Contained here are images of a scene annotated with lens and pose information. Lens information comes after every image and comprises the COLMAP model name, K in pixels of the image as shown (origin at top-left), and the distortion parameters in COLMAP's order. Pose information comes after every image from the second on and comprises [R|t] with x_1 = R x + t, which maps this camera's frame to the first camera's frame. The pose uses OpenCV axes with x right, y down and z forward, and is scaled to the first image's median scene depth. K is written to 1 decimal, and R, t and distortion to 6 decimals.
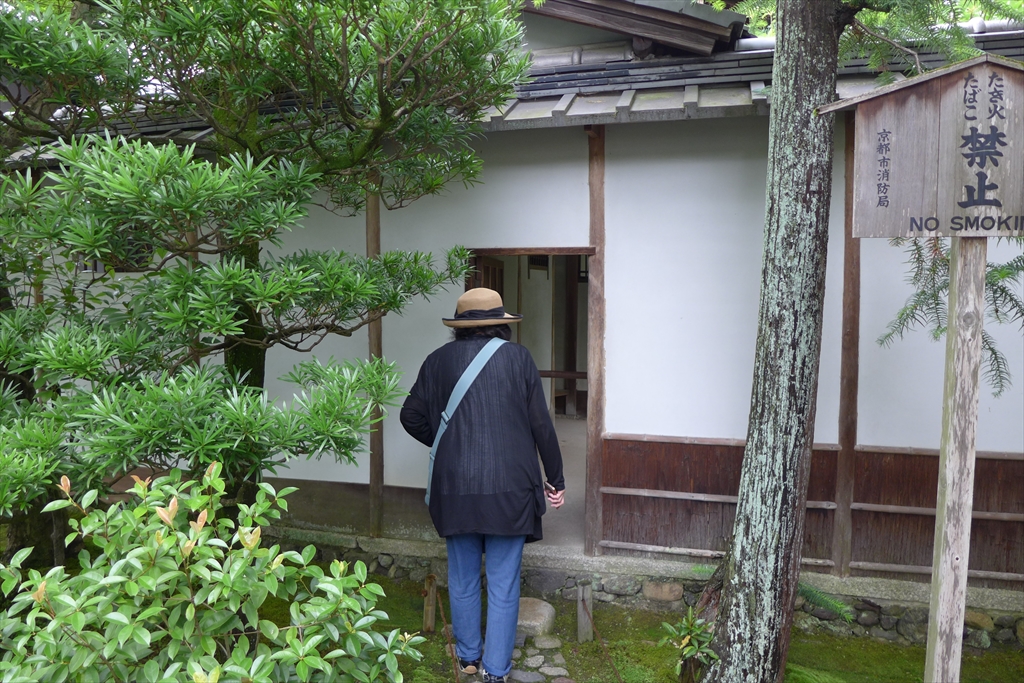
lens RADIAL K [[730.7, 0, 508.2], [0, 730.7, 338.4], [0, 0, 1]] dist [-0.034719, 0.005012]
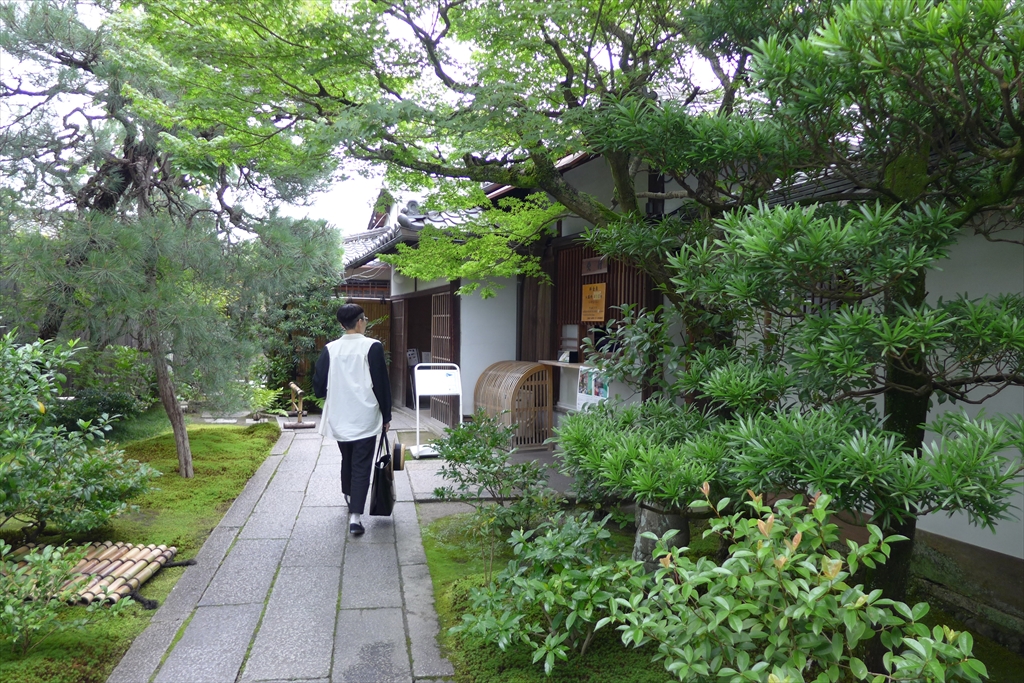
lens RADIAL K [[730.7, 0, 508.2], [0, 730.7, 338.4], [0, 0, 1]] dist [-0.034719, 0.005012]
pose [[0.546525, 0.011814, -0.837359, 0.218469], [-0.068592, 0.997172, -0.030699, 0.006053], [0.834629, 0.074214, 0.545790, 0.009476]]
